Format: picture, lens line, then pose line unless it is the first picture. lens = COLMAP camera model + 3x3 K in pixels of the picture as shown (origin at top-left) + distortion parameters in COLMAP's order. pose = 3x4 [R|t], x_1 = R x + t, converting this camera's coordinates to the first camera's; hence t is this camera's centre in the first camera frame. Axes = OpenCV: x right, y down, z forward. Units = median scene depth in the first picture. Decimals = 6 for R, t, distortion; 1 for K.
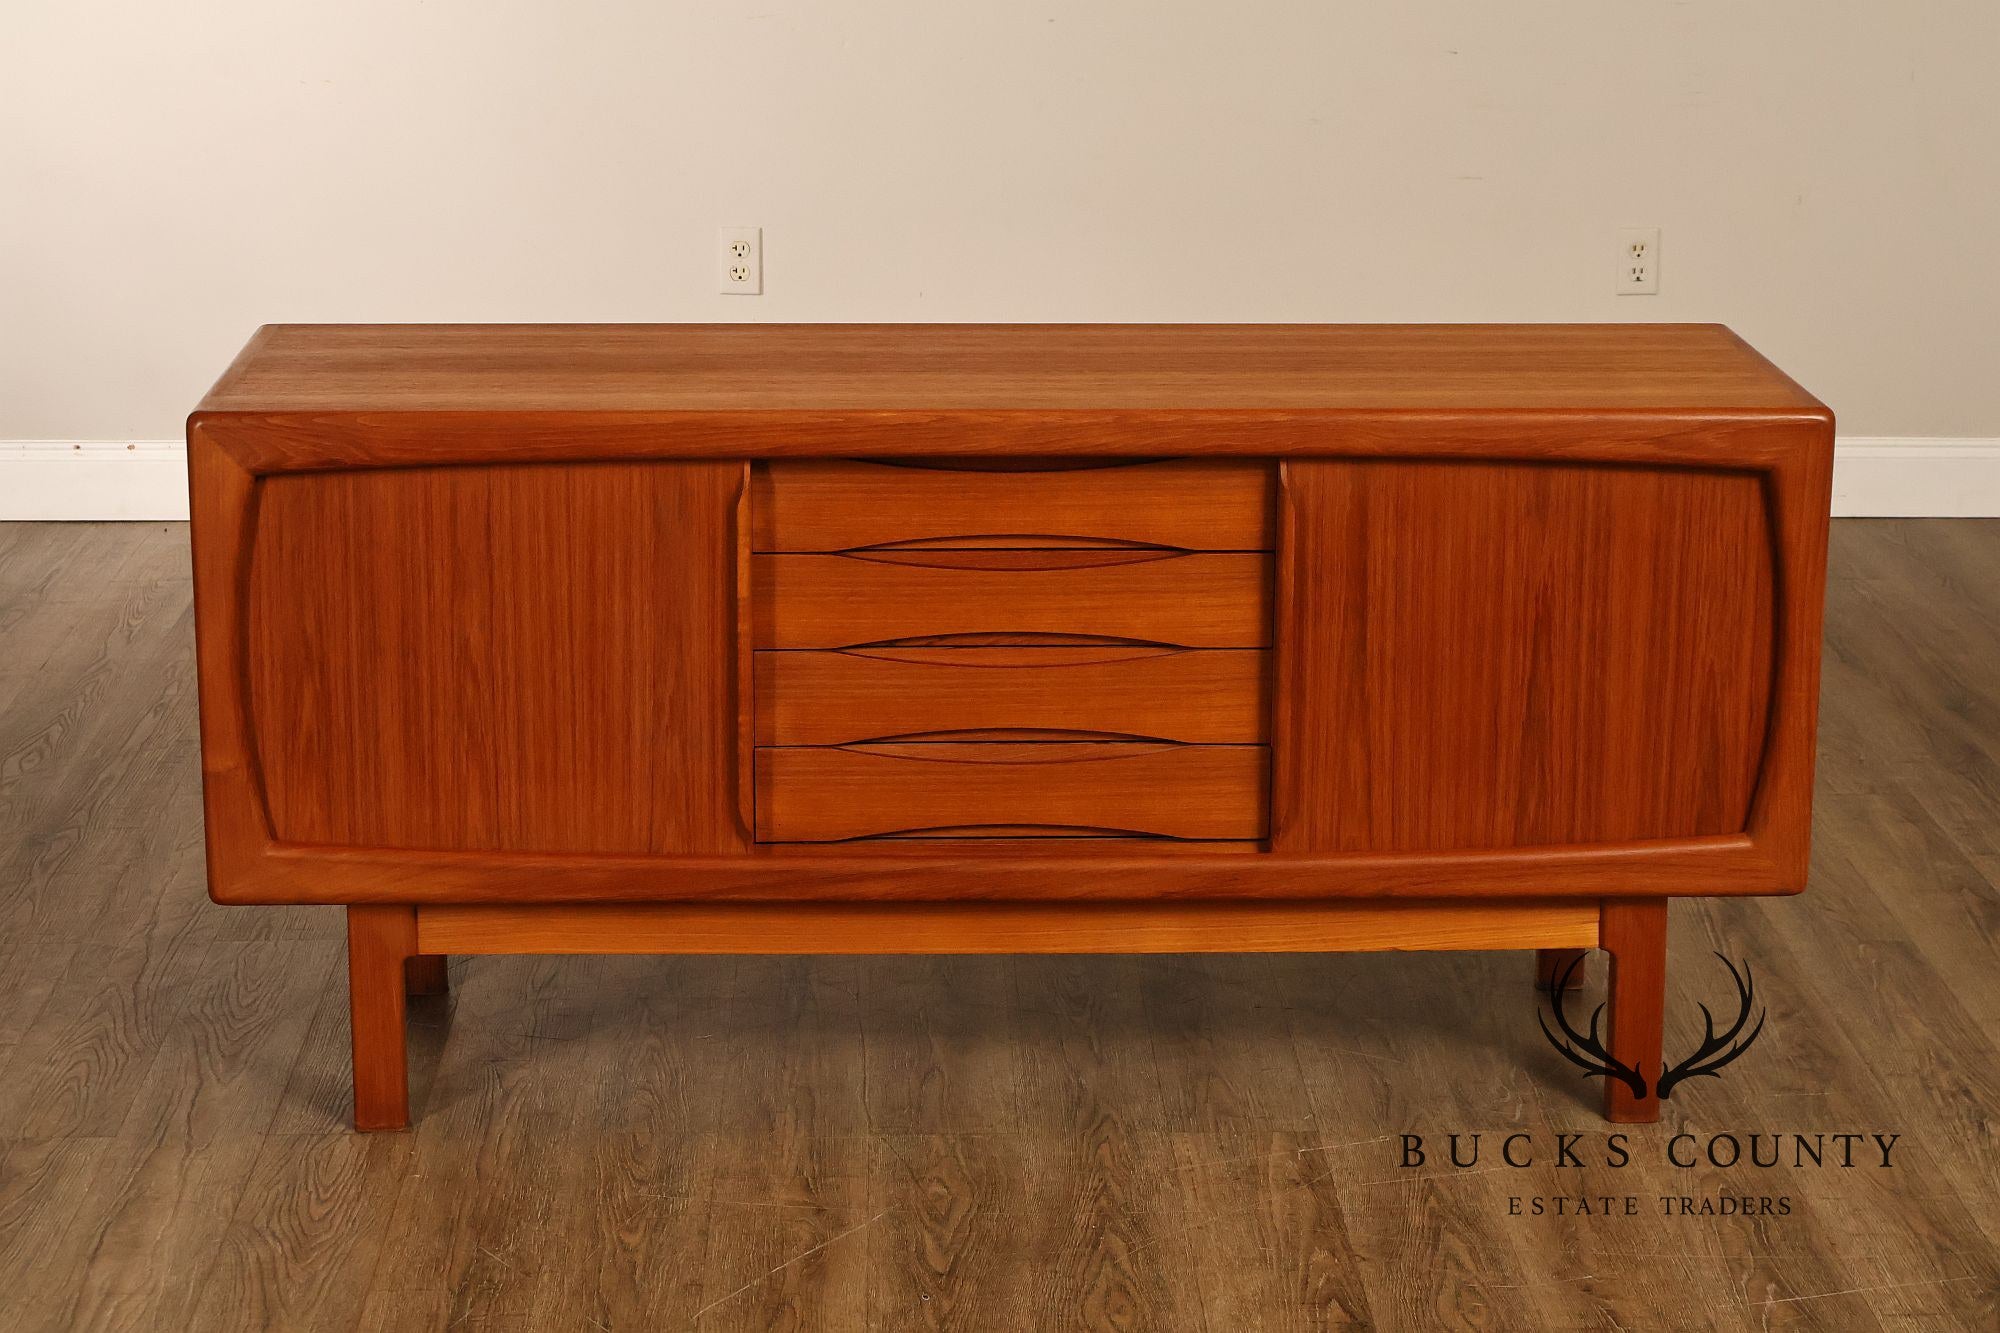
lens RADIAL K [[3997.9, 0, 998.1], [0, 3997.9, 664.9], [0, 0, 1]] dist [0.010100, 0.000000]
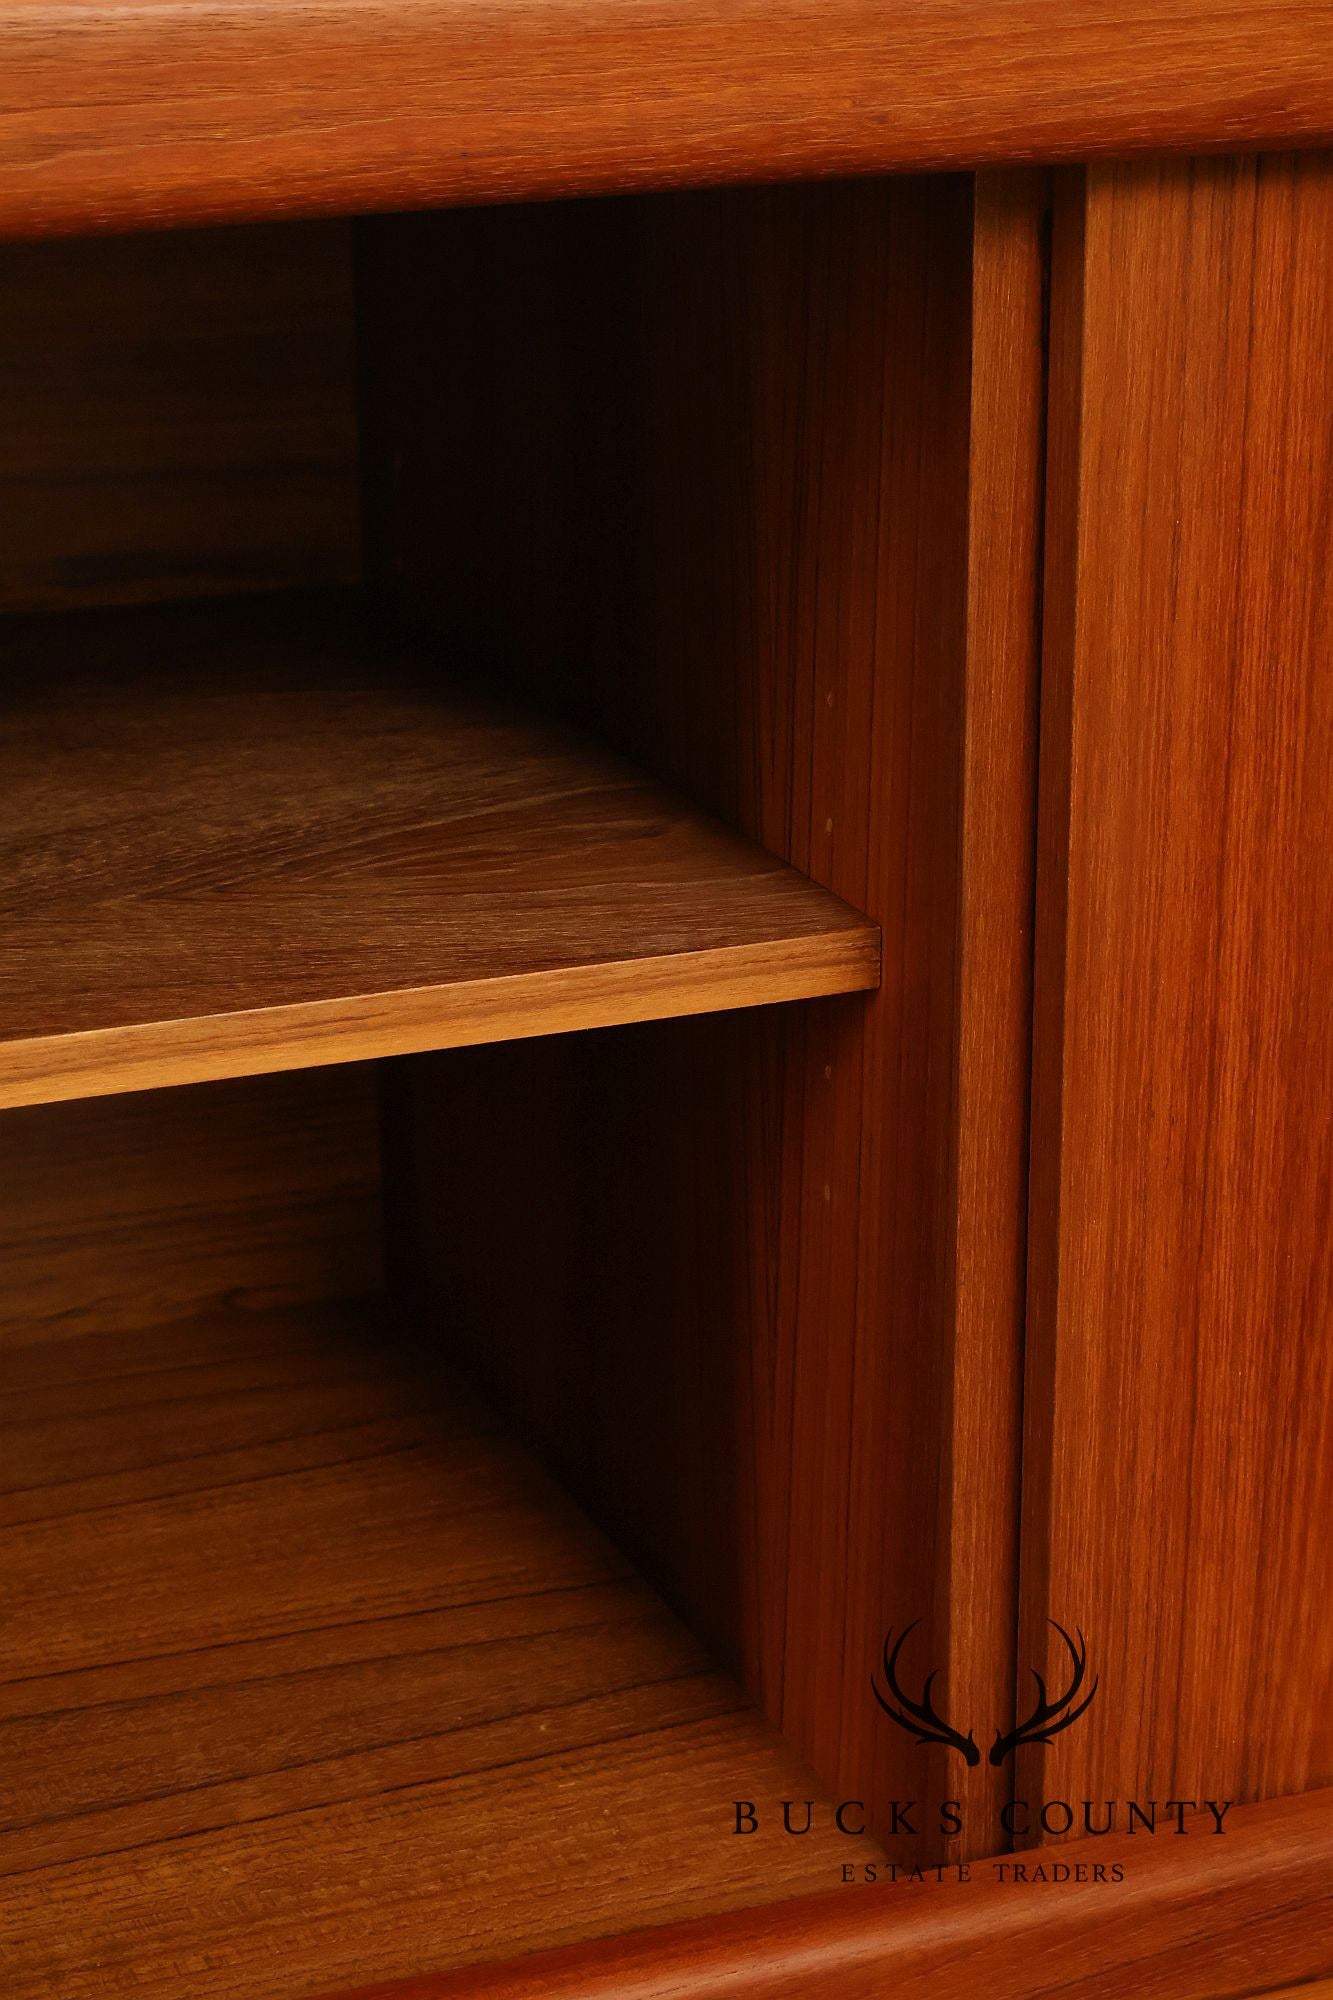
lens RADIAL K [[3997.9, 0, 666.4], [0, 3997.9, 1001.5], [0, 0, 1]] dist [0.010100, 0.000000]
pose [[0.934829, -0.126318, 0.331871, -0.291045], [0.100098, 0.990430, 0.095023, -0.029186], [-0.340698, -0.055610, 0.938527, 0.786382]]
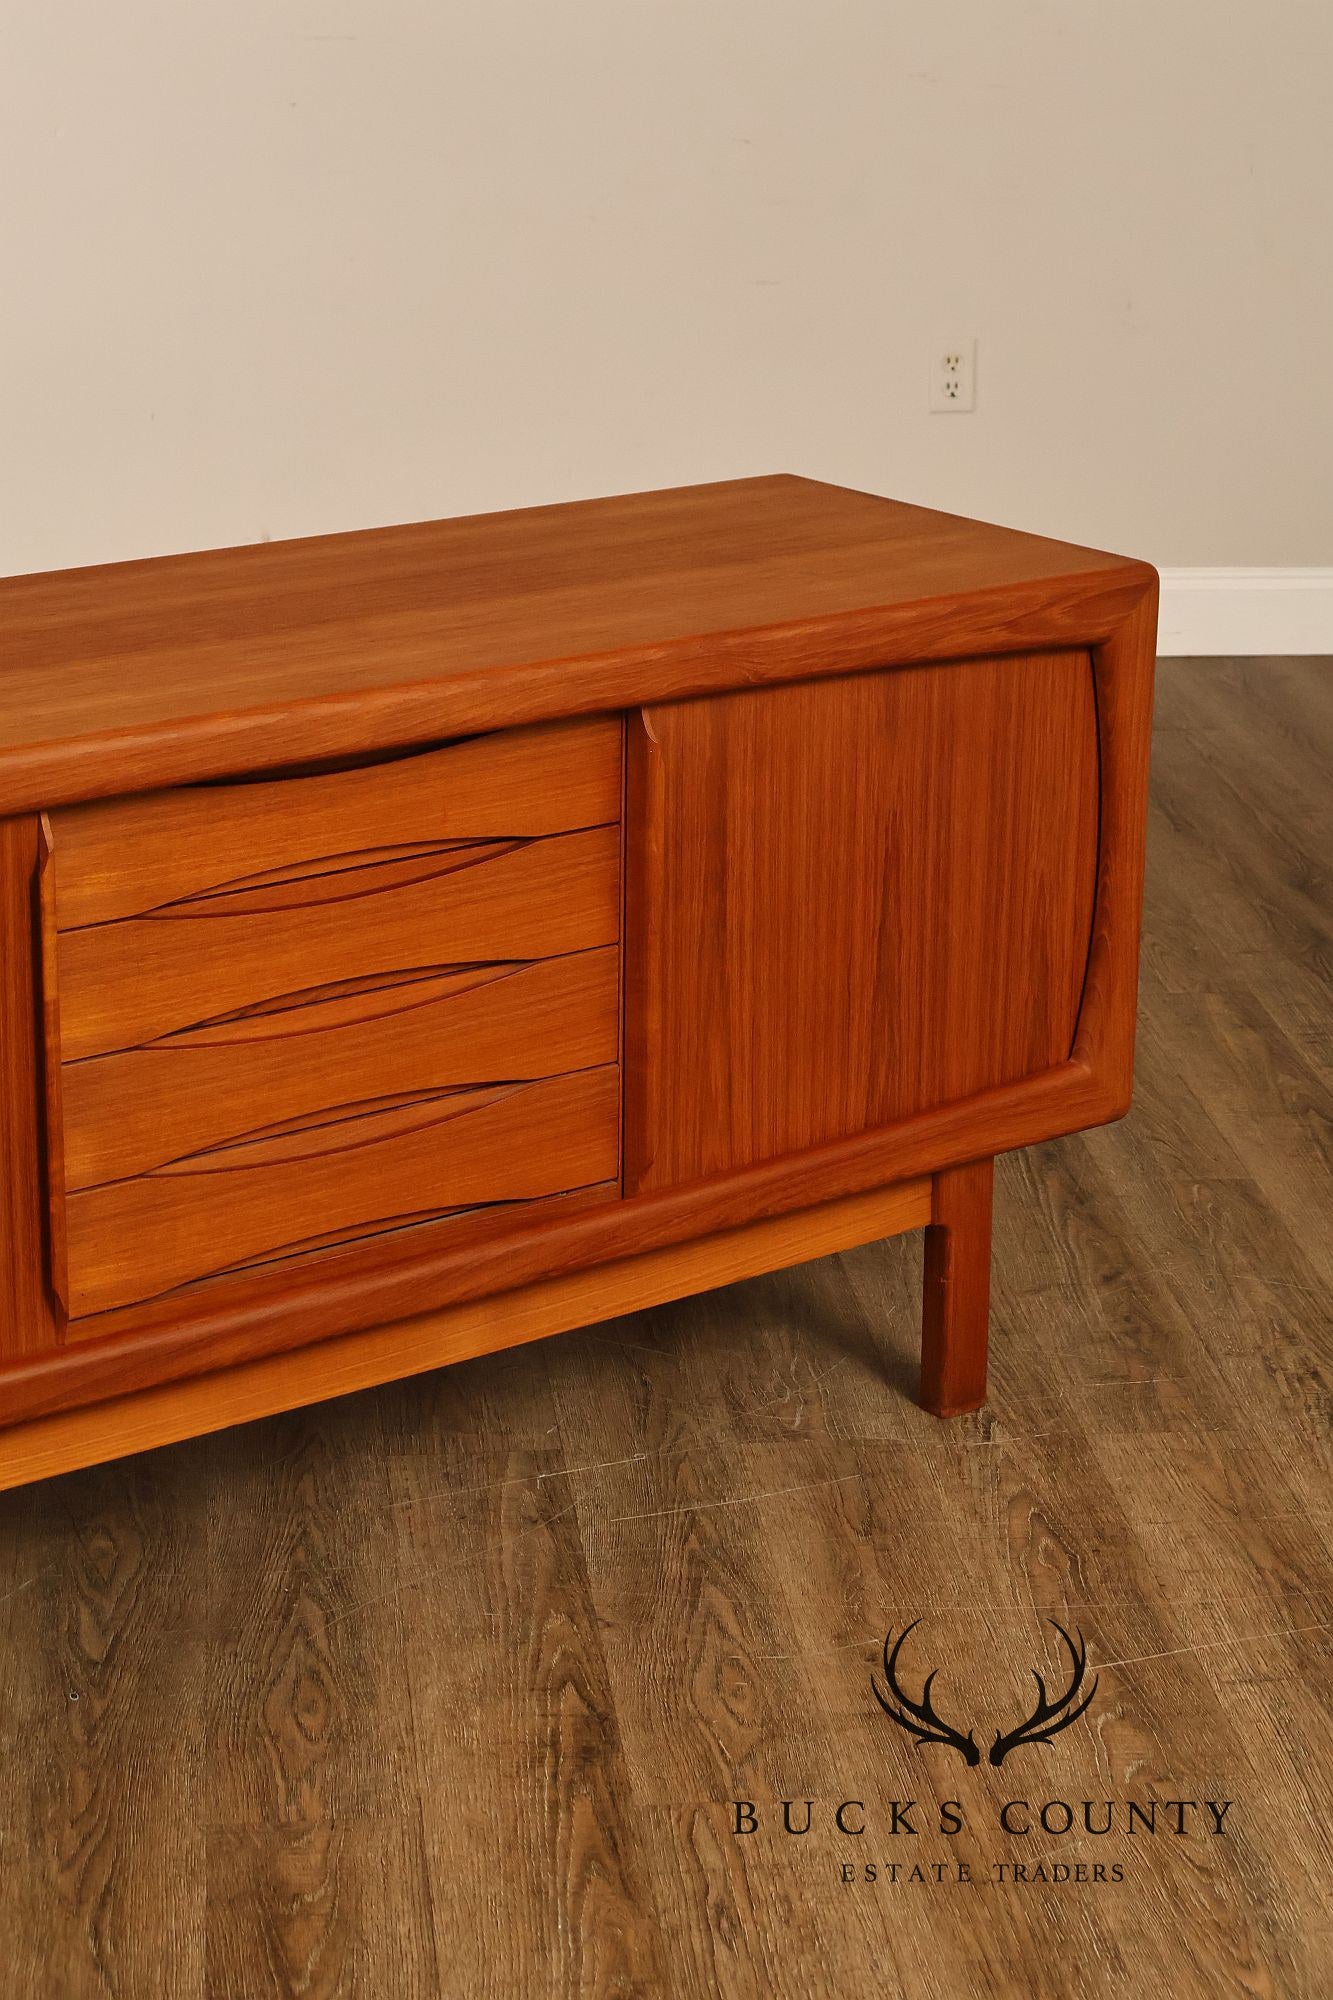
lens RADIAL K [[3997.9, 0, 669.2], [0, 3997.9, 1036.6], [0, 0, 1]] dist [0.010100, 0.000000]
pose [[0.806090, -0.181580, 0.563247, -0.375656], [0.134091, 0.983052, 0.125013, -0.084317], [-0.576401, -0.025245, 0.816777, 0.349784]]
